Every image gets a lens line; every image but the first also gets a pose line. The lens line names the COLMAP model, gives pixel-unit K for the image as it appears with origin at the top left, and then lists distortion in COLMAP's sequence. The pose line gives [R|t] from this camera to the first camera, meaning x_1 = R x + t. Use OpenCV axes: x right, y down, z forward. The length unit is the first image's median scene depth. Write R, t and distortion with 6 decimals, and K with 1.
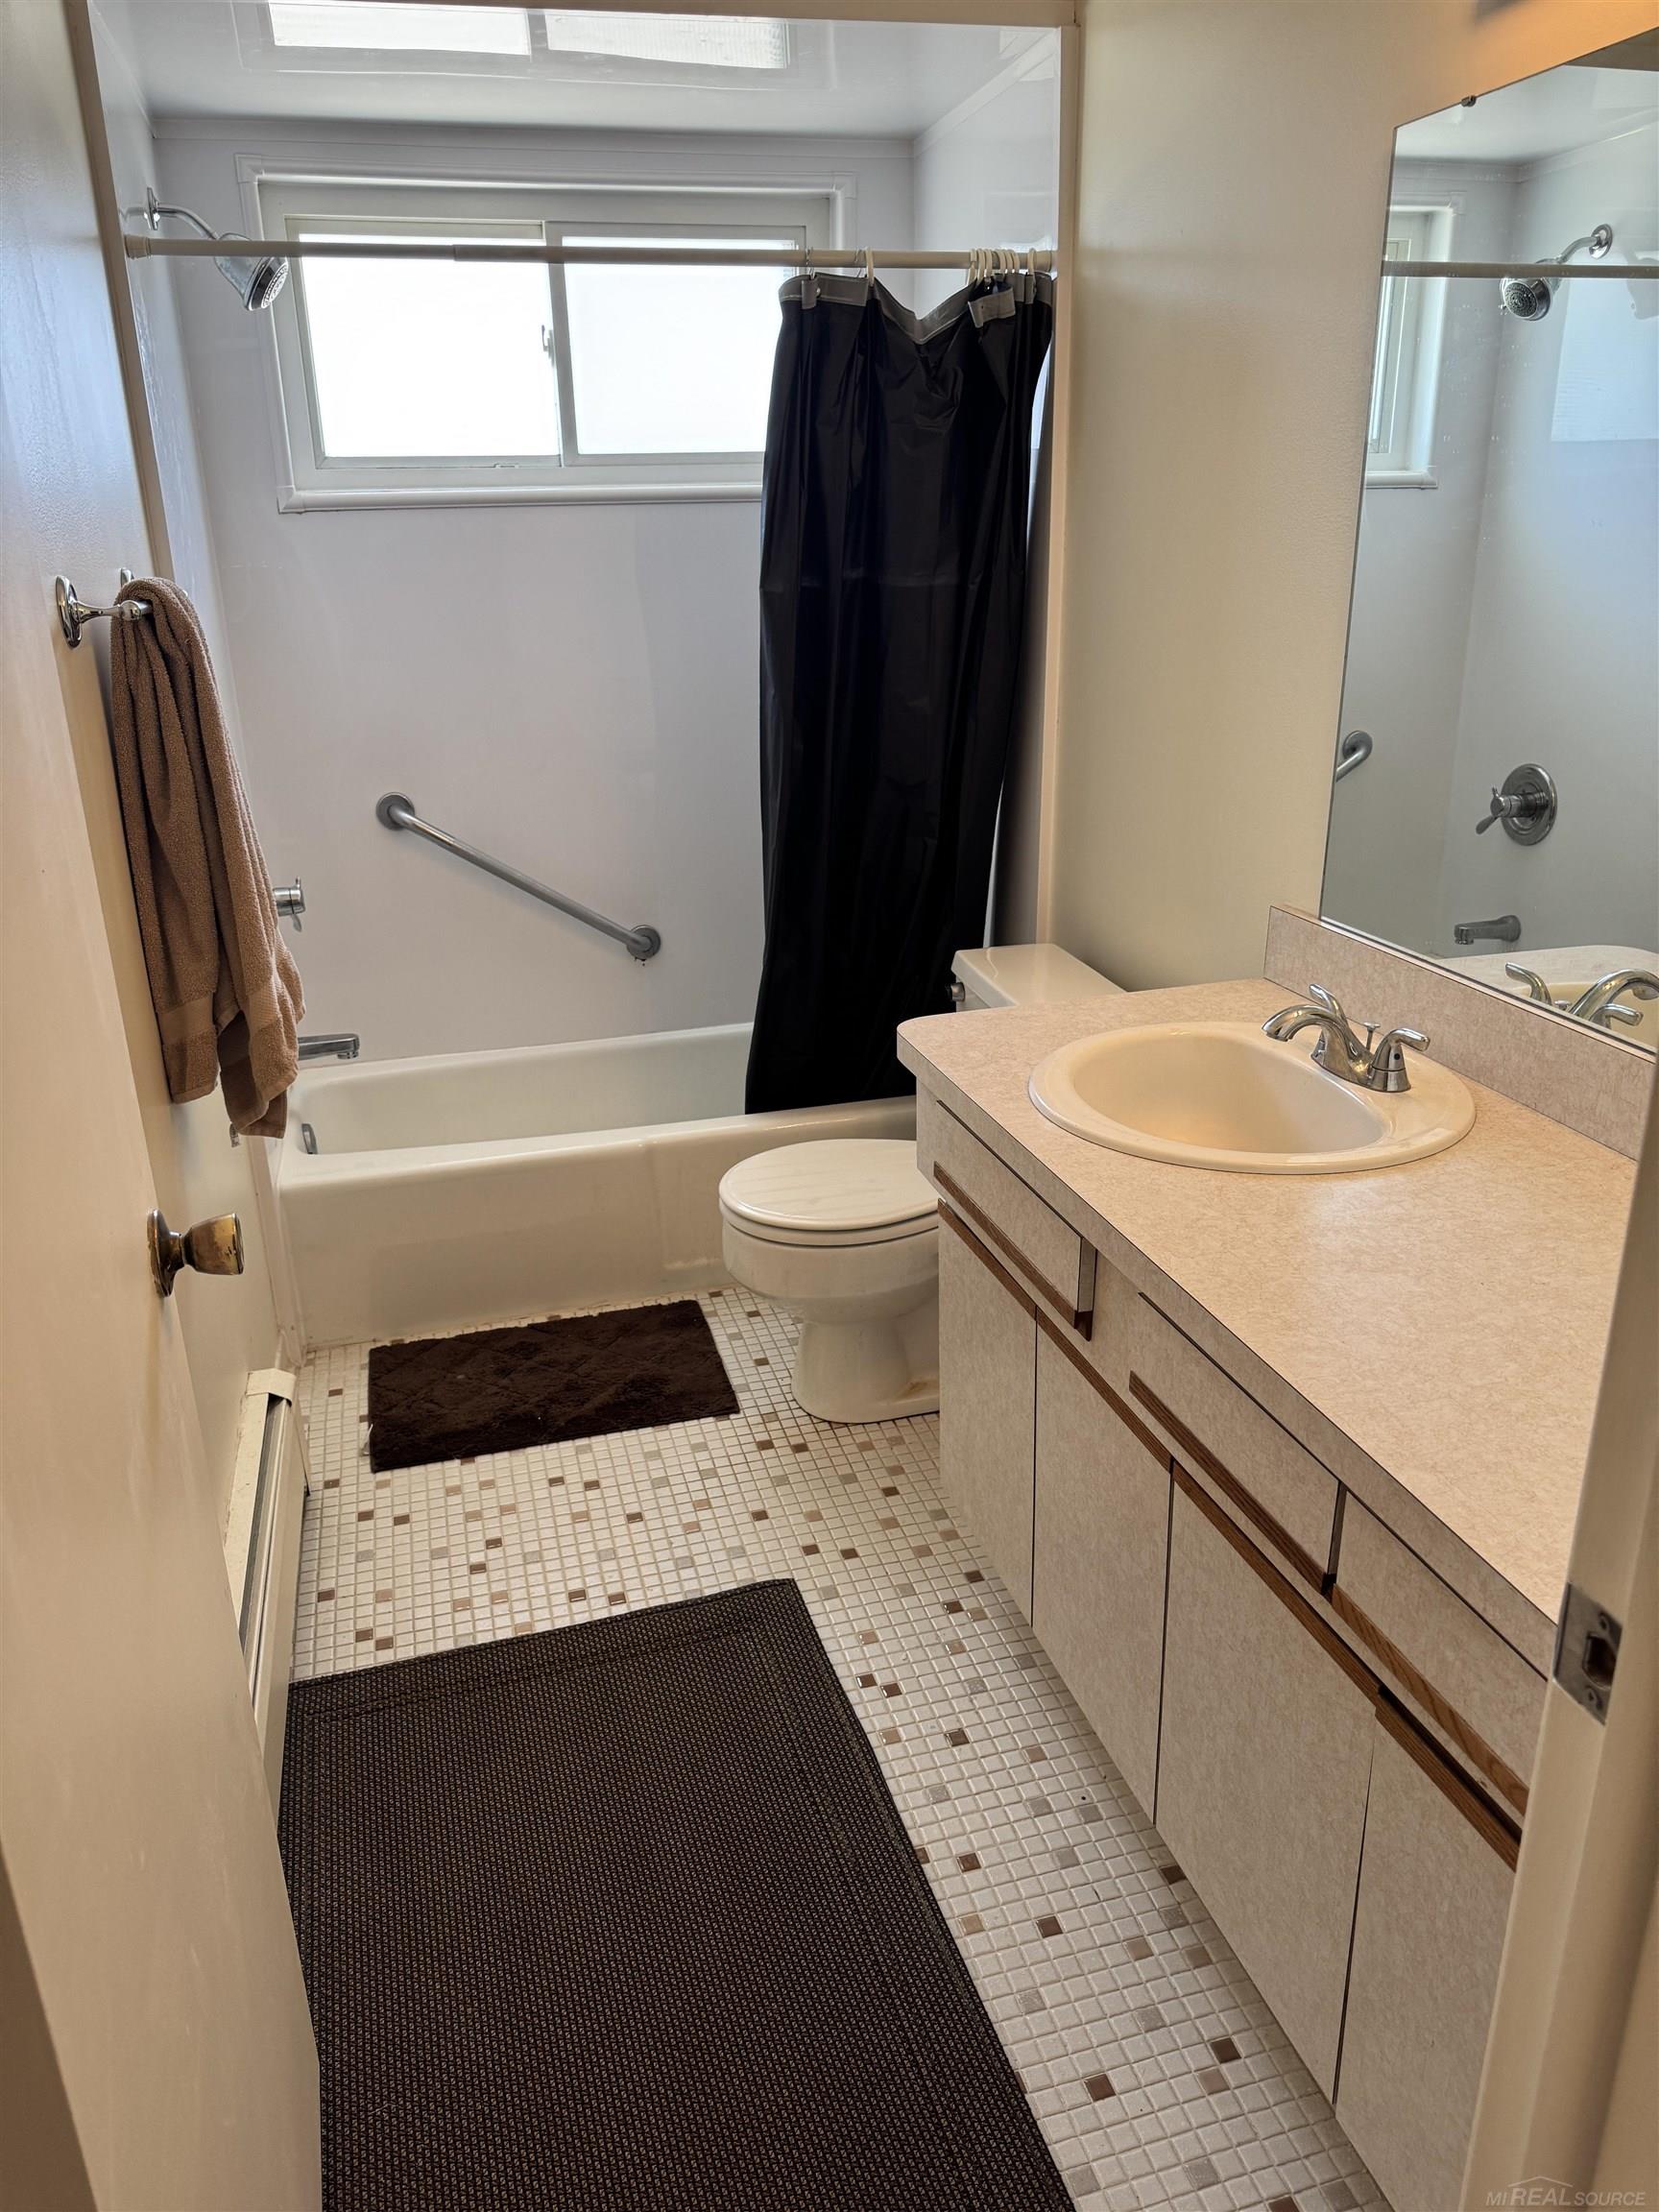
lens RADIAL K [[1549.5, 0, 820.9], [0, 1549.5, 1115.7], [0, 0, 1]] dist [0.171248, -0.371717]
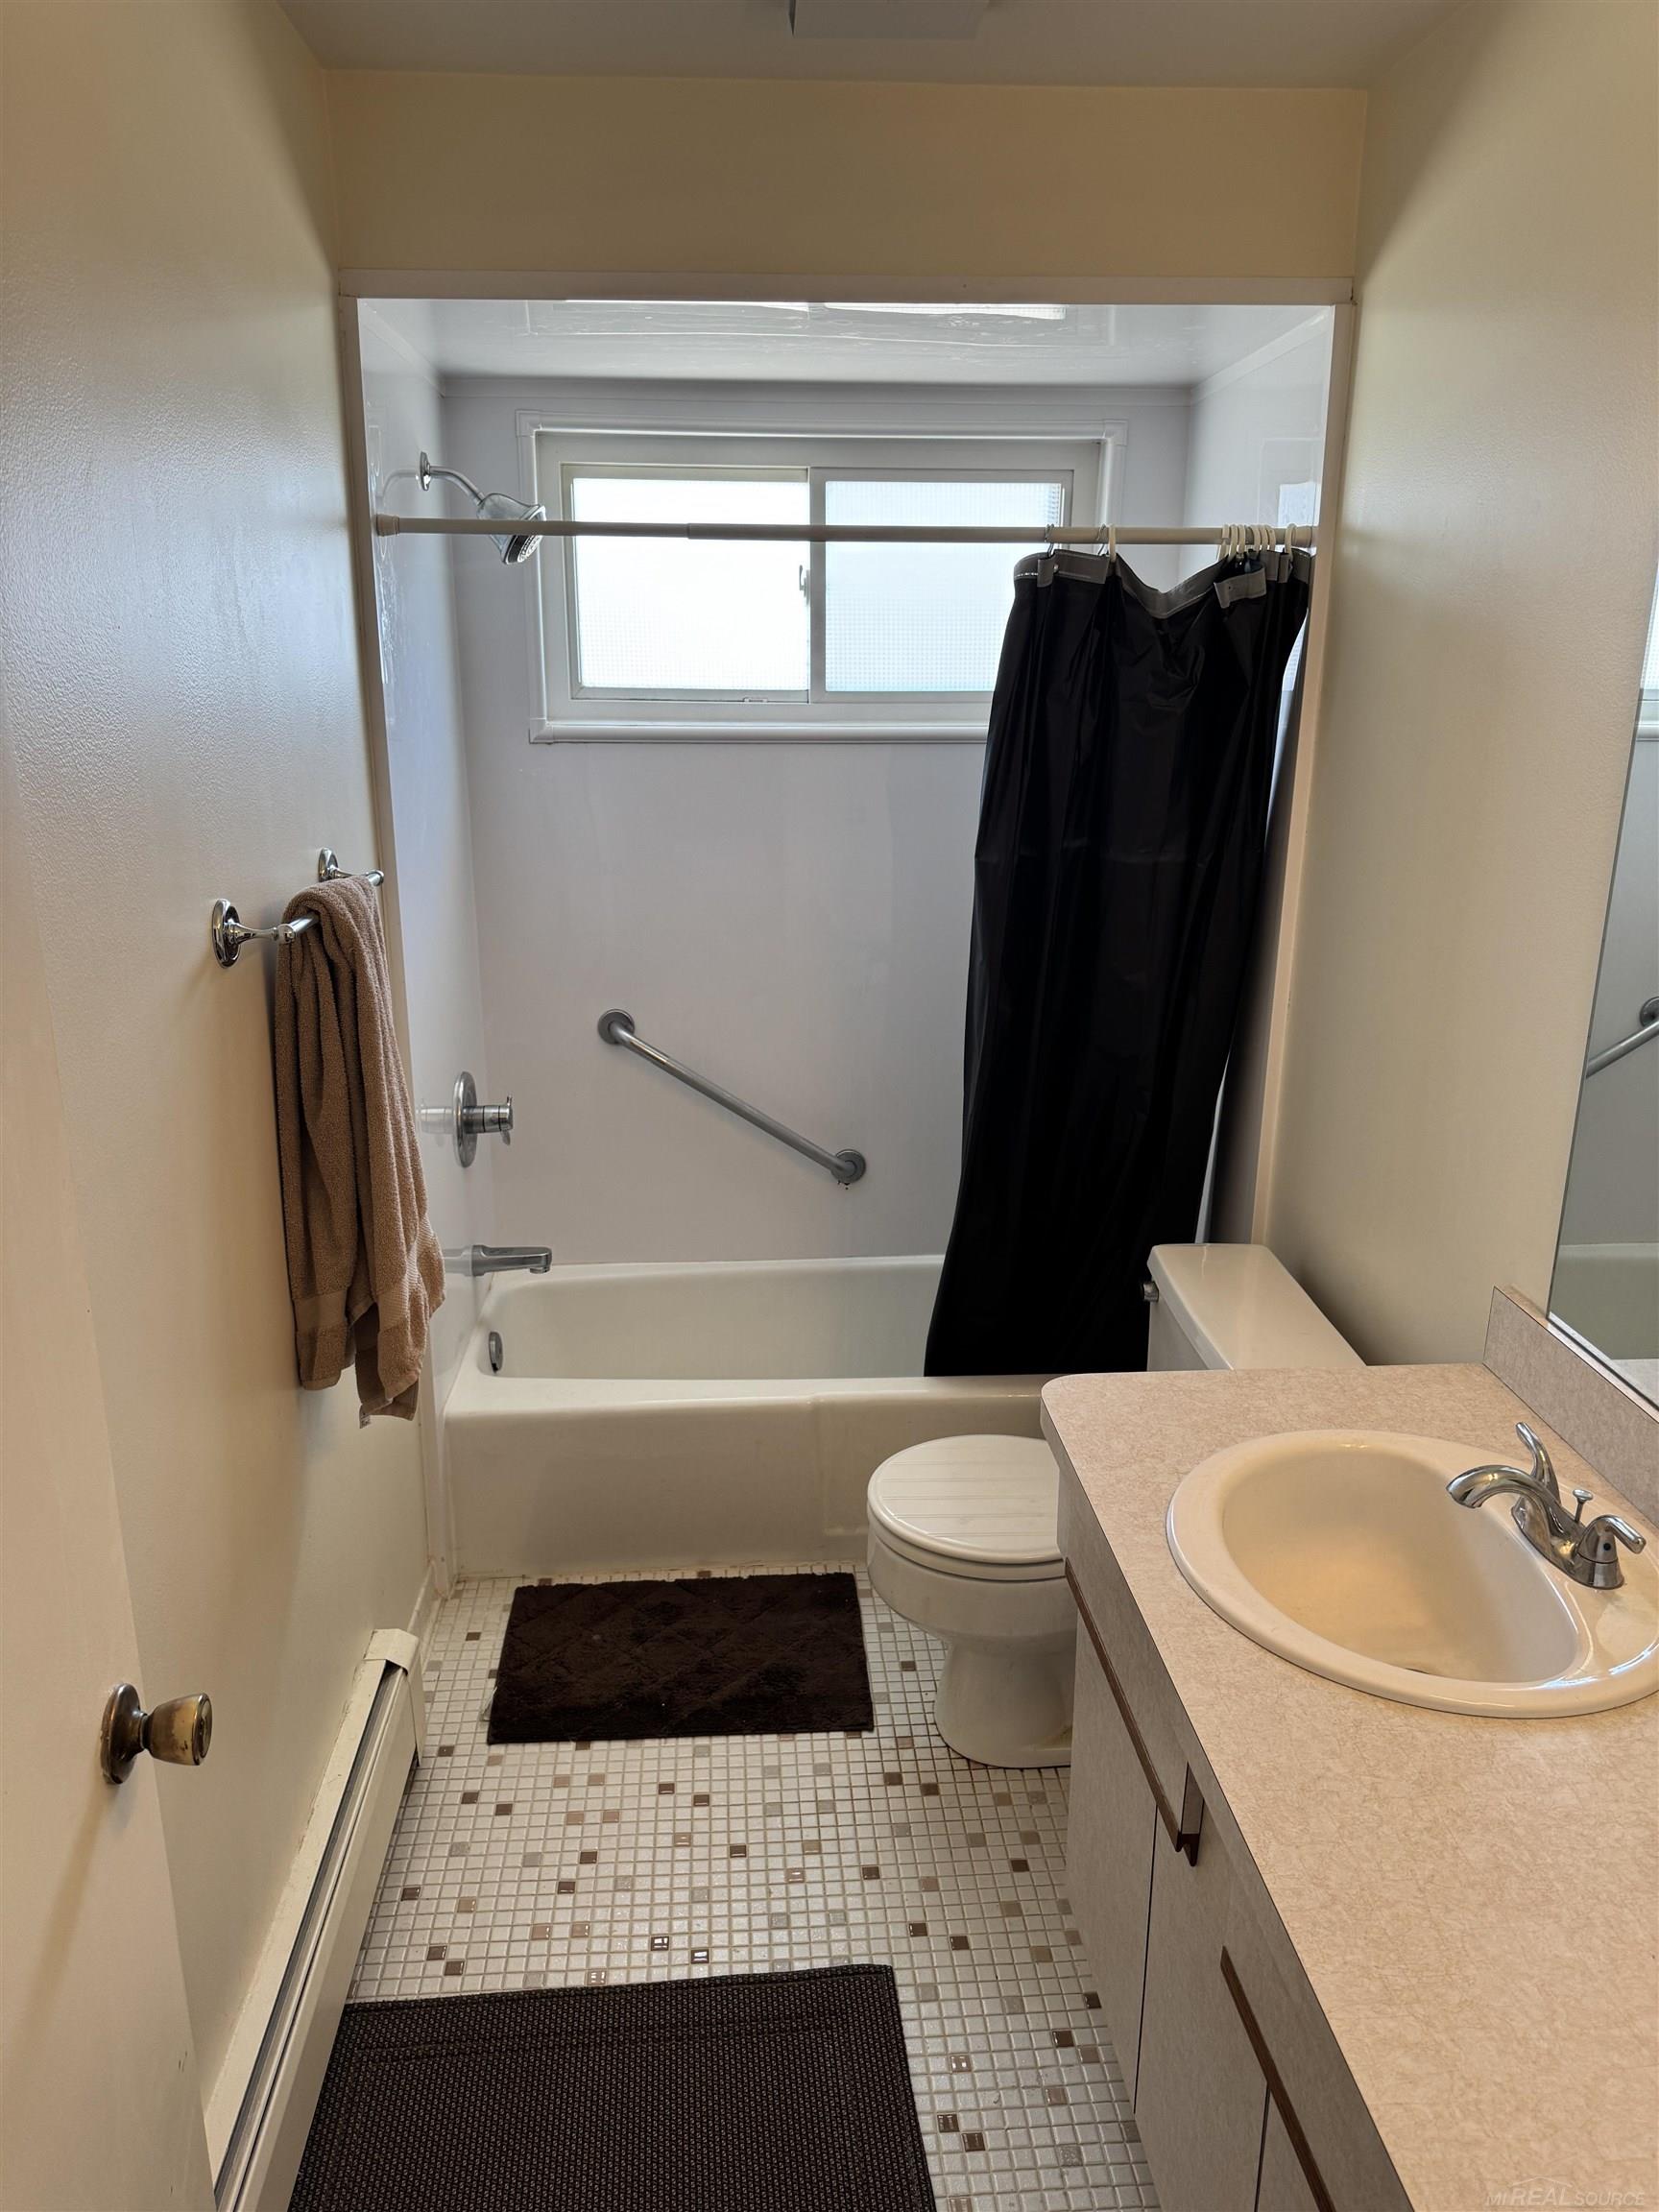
lens RADIAL K [[1559.2, 0, 829.5], [0, 1559.2, 1106.0], [0, 0, 1]] dist [0.077187, -0.121693]
pose [[0.980834, 0.082227, -0.176644, 0.060096], [-0.094512, 0.993573, -0.062283, -0.123109], [0.170387, 0.077784, 0.982302, 0.056802]]
